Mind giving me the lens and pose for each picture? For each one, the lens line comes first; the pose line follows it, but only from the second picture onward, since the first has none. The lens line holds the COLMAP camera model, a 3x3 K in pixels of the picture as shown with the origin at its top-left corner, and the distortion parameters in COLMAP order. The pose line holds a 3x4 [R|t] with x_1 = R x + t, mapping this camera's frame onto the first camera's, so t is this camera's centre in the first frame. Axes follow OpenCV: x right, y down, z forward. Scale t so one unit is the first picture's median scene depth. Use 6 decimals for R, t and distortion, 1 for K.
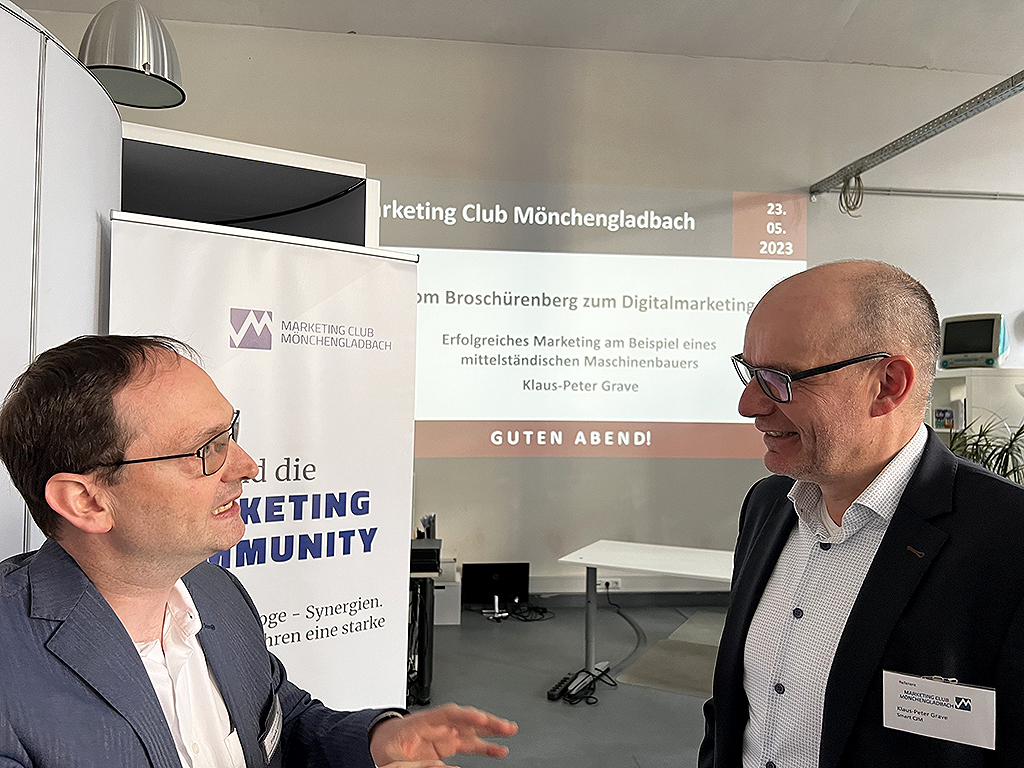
lens RADIAL K [[775.2, 0, 517.6], [0, 775.2, 382.6], [0, 0, 1]] dist [0.100220, -0.108183]
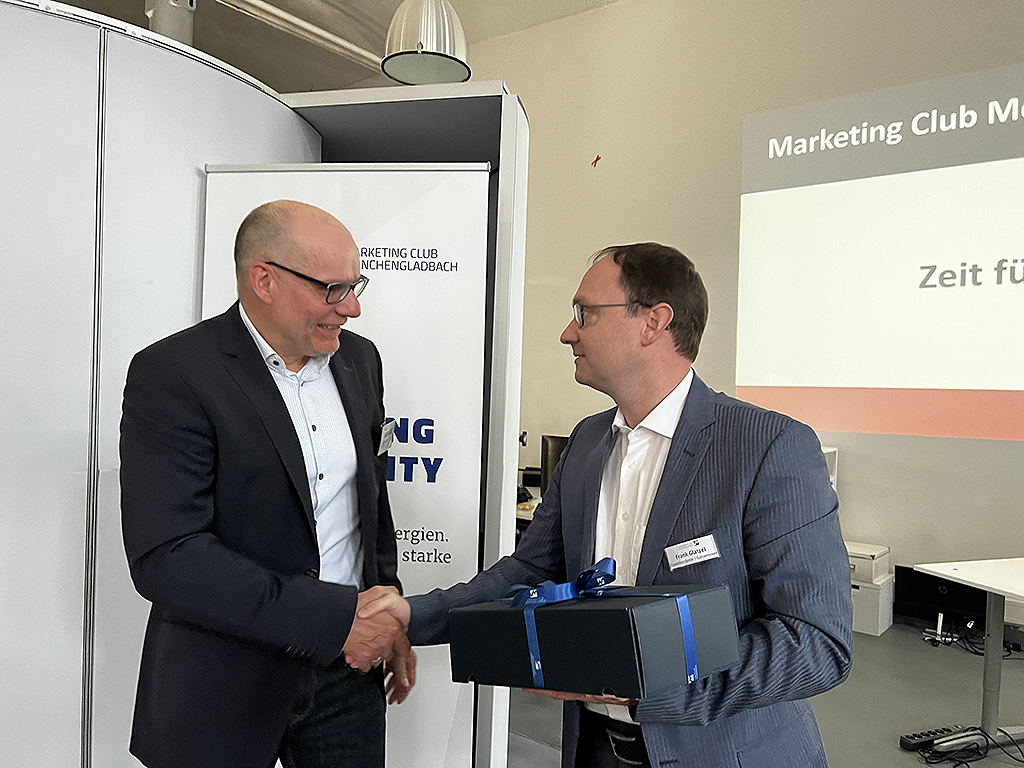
lens RADIAL K [[775.2, 0, 517.6], [0, 775.2, 382.6], [0, 0, 1]] dist [0.100220, -0.108183]
pose [[0.724297, 0.007779, -0.689444, 0.293239], [0.004271, 0.999867, 0.015768, 0.042642], [0.689475, -0.014365, 0.724167, 0.204999]]
